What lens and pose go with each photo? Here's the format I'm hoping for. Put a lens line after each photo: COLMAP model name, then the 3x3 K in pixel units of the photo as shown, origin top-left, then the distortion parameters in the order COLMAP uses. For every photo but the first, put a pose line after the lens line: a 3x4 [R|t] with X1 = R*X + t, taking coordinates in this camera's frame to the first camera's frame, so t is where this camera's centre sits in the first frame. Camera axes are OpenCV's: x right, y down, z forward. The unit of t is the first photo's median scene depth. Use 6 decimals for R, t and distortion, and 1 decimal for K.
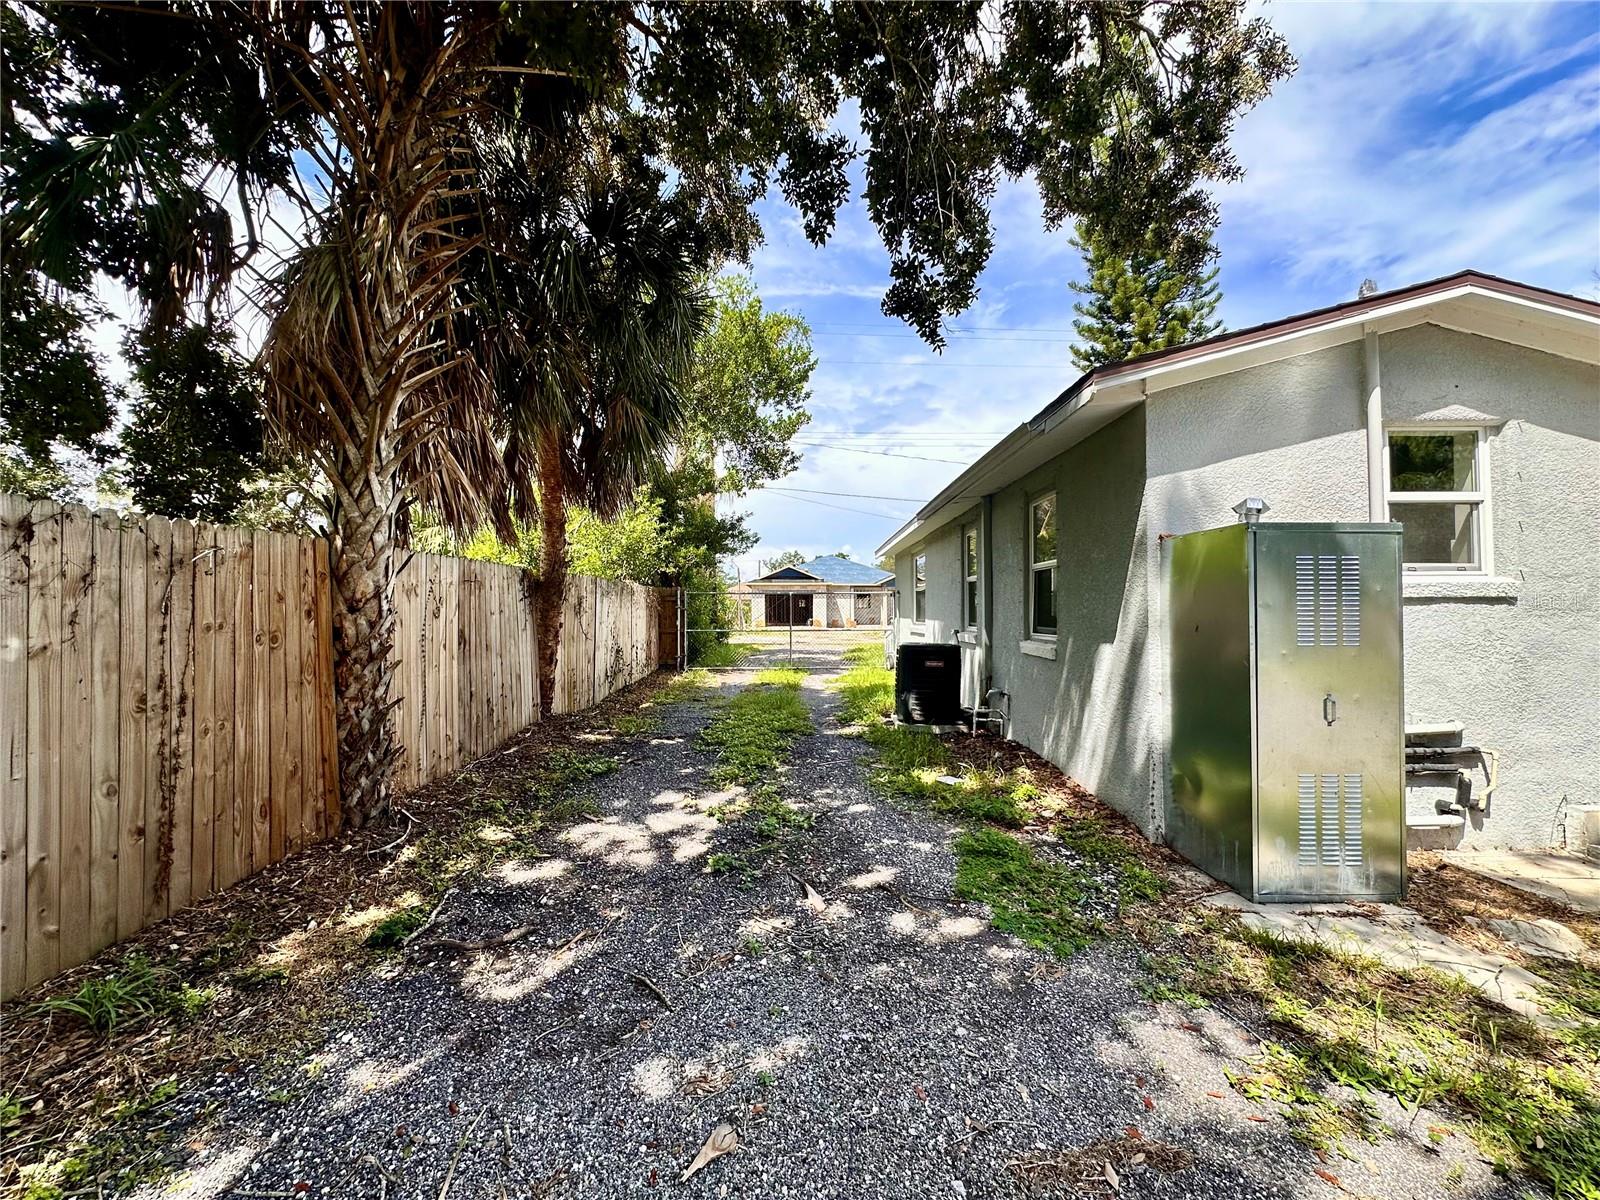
lens RADIAL K [[638.8, 0, 800.7], [0, 638.8, 600.5], [0, 0, 1]] dist [-0.004371, 0.000628]
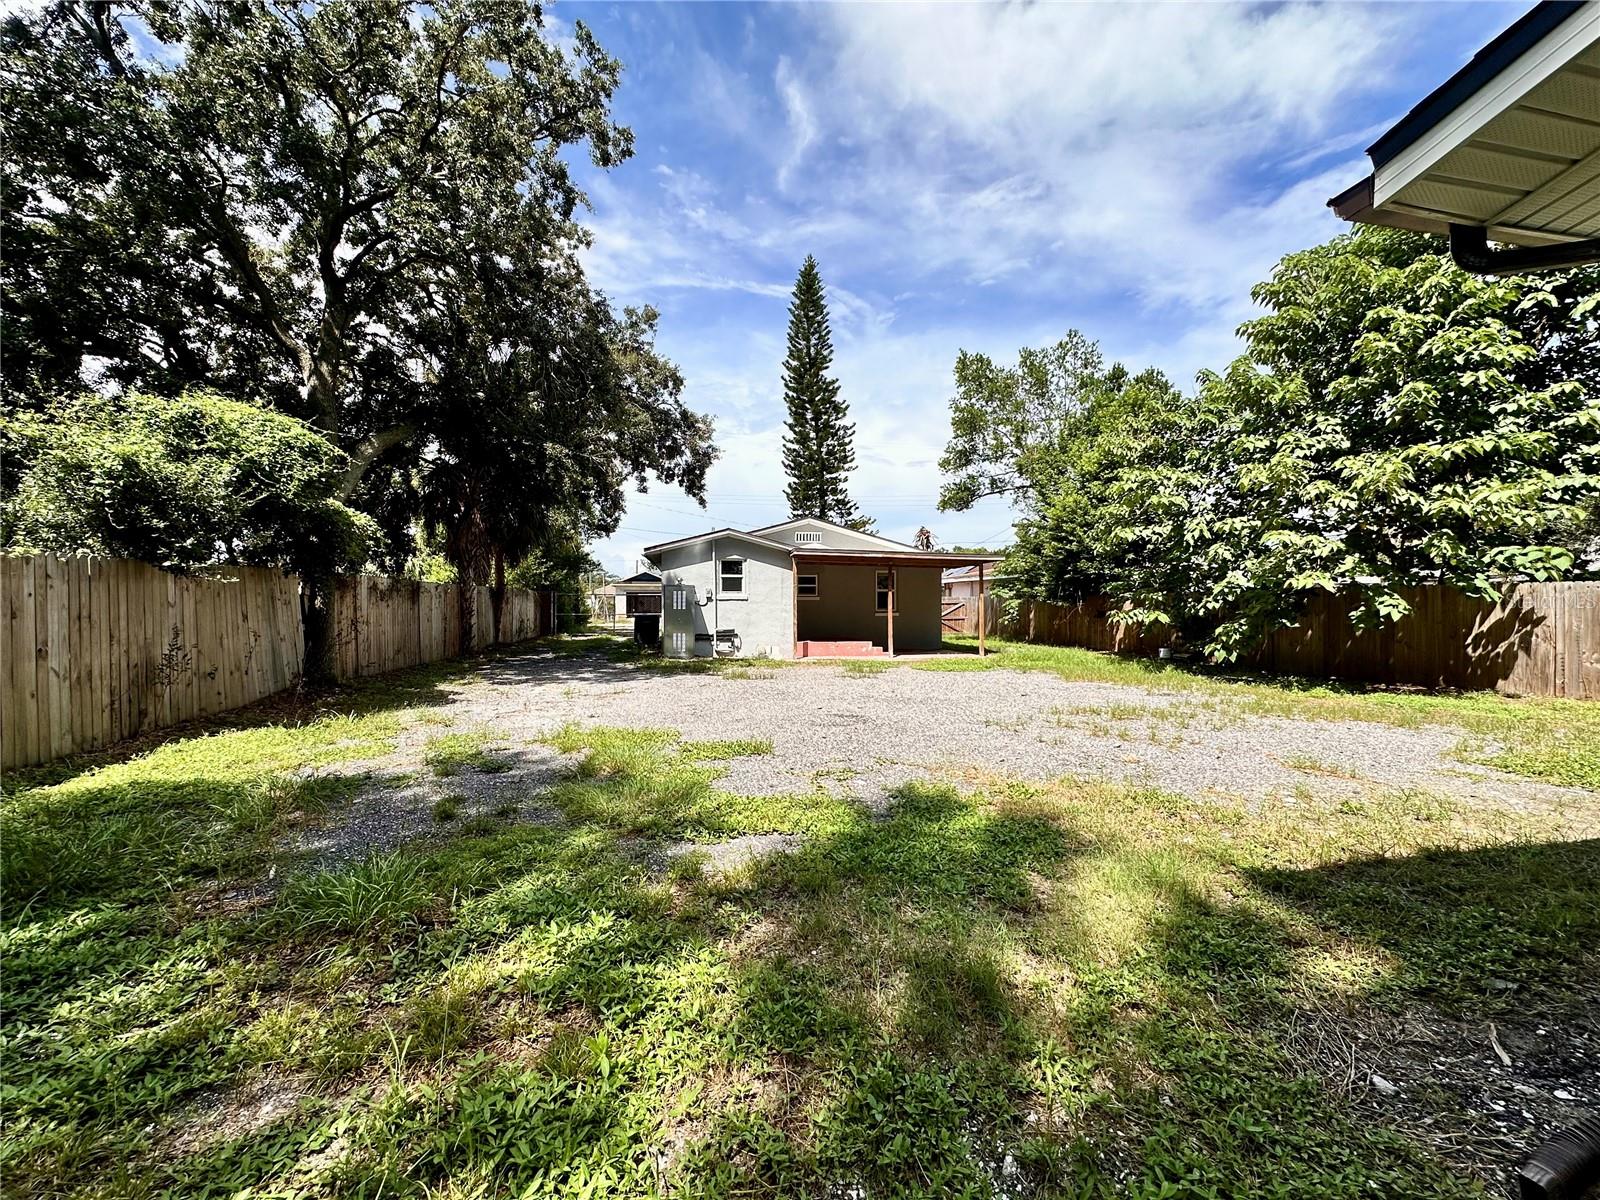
lens RADIAL K [[638.8, 0, 800.7], [0, 638.8, 600.5], [0, 0, 1]] dist [-0.004371, 0.000628]
pose [[0.985828, 0.000388, 0.167758, 0.261348], [-0.001463, 0.999979, 0.006282, -0.008860], [-0.167752, -0.006439, 0.985808, -1.188747]]
